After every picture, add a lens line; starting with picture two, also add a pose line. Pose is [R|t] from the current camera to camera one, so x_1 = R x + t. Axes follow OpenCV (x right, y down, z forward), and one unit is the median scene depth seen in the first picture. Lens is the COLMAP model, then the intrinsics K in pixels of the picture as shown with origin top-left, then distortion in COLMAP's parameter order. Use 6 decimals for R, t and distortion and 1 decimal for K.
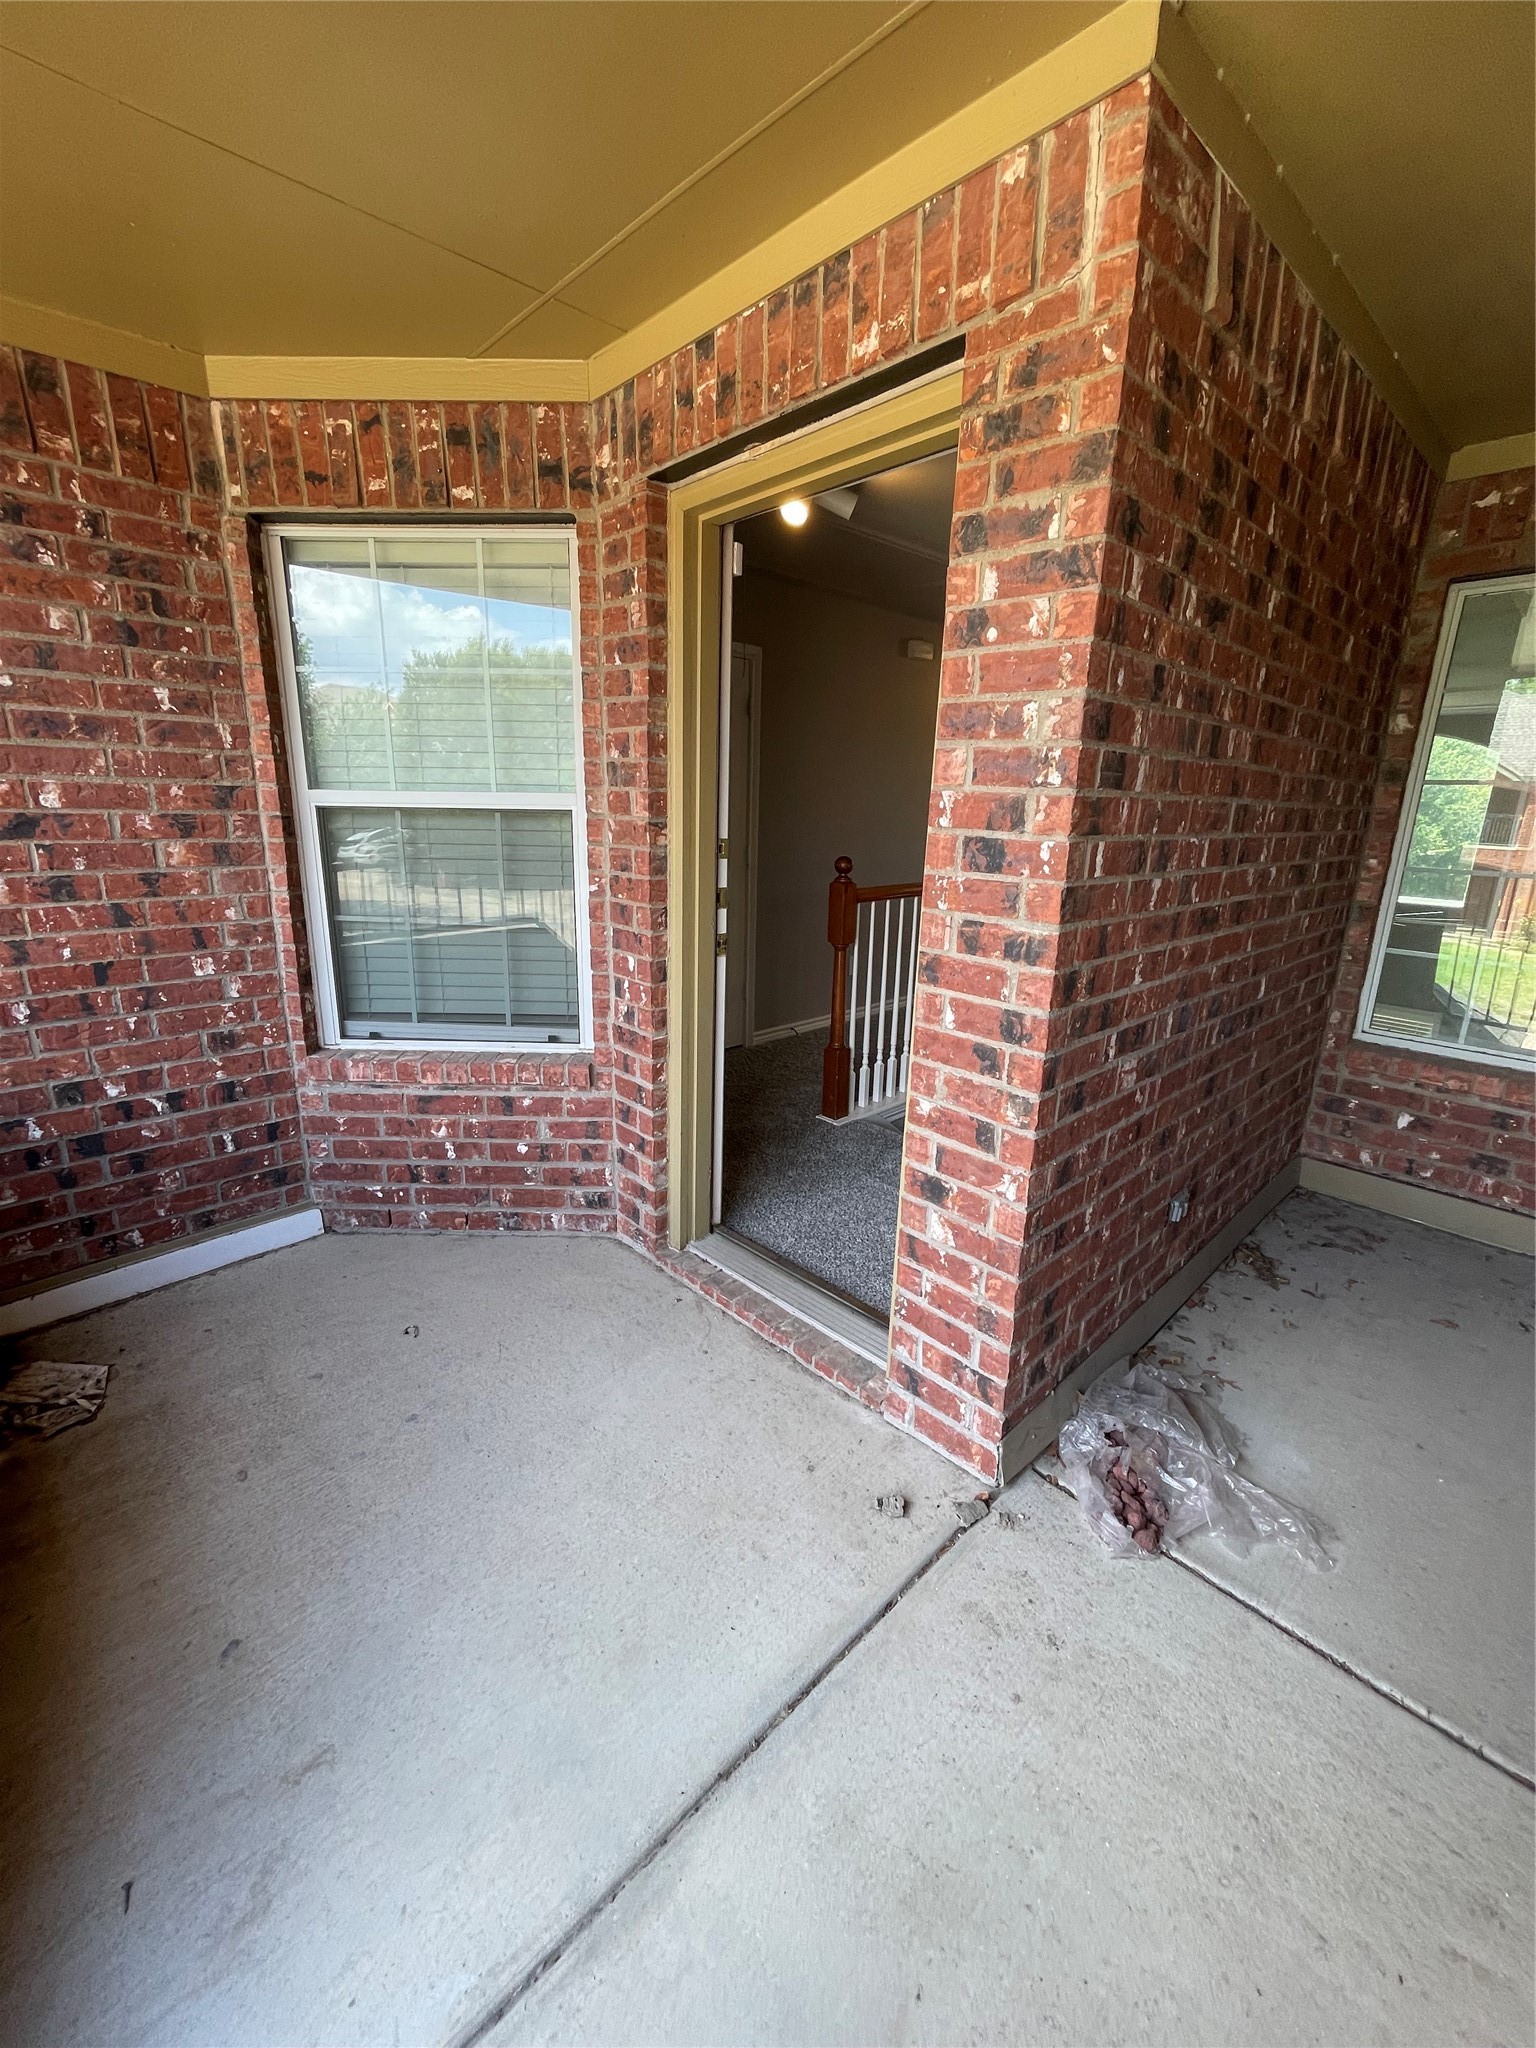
lens RADIAL K [[829.3, 0, 768.3], [0, 829.3, 1020.6], [0, 0, 1]] dist [-0.002680, -0.000473]
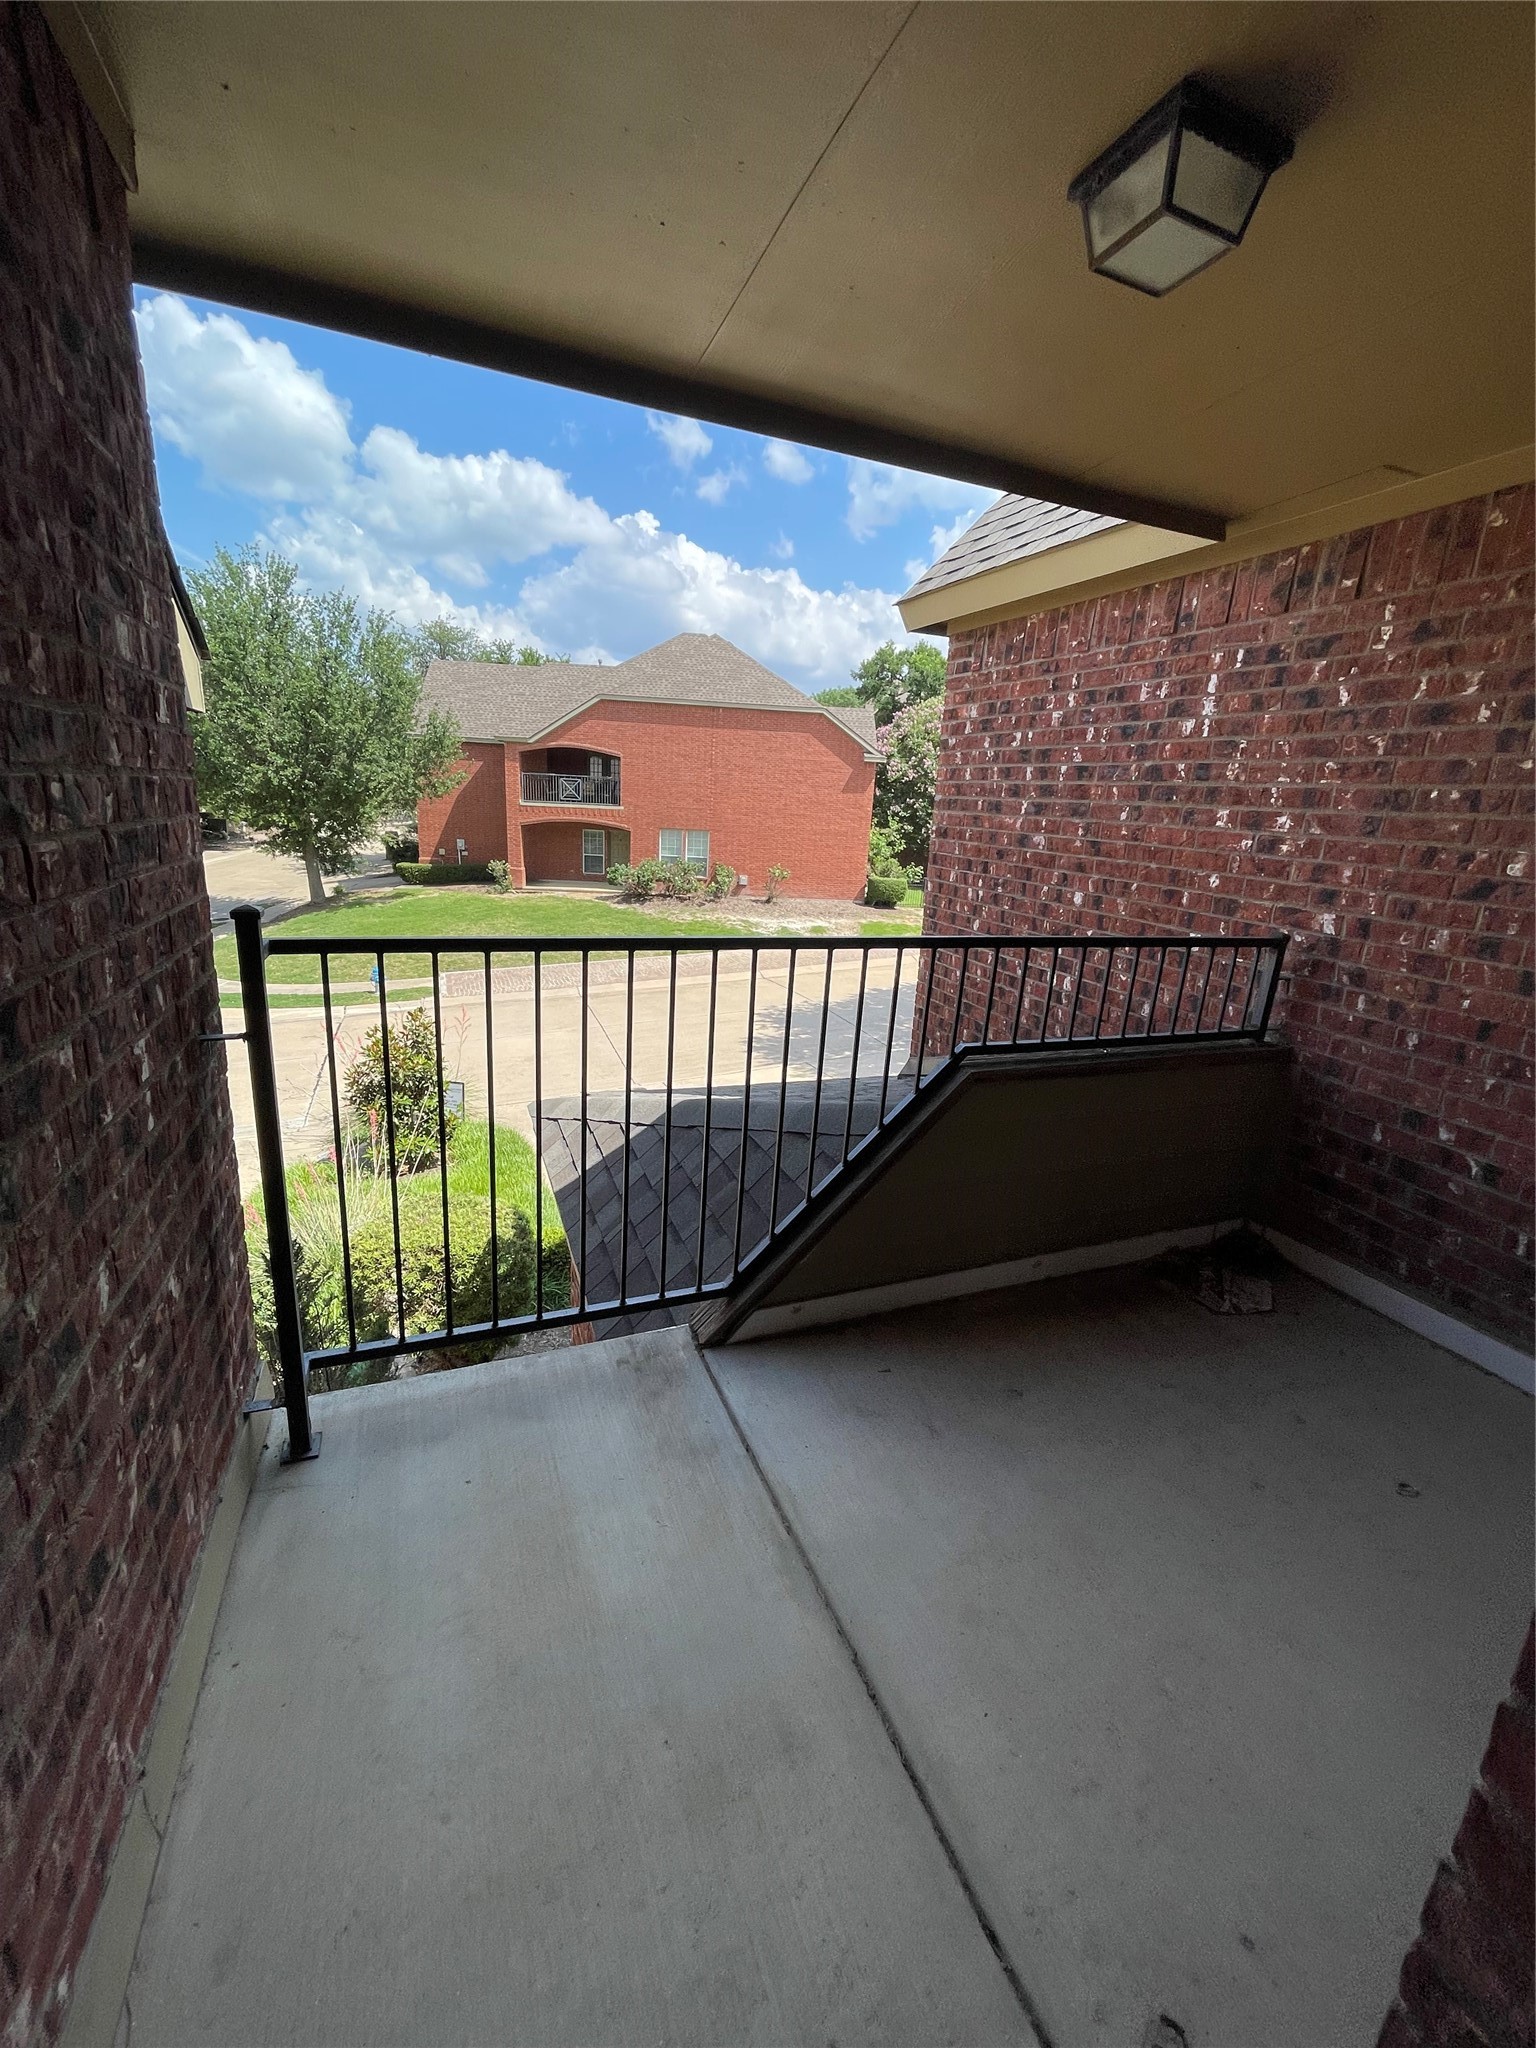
lens RADIAL K [[829.3, 0, 768.3], [0, 829.3, 1020.6], [0, 0, 1]] dist [-0.002680, -0.000473]
pose [[-0.376666, 0.196042, -0.905368, 0.491872], [-0.302125, 0.897910, 0.320122, -0.130309], [0.875696, 0.394113, -0.278983, 0.487003]]
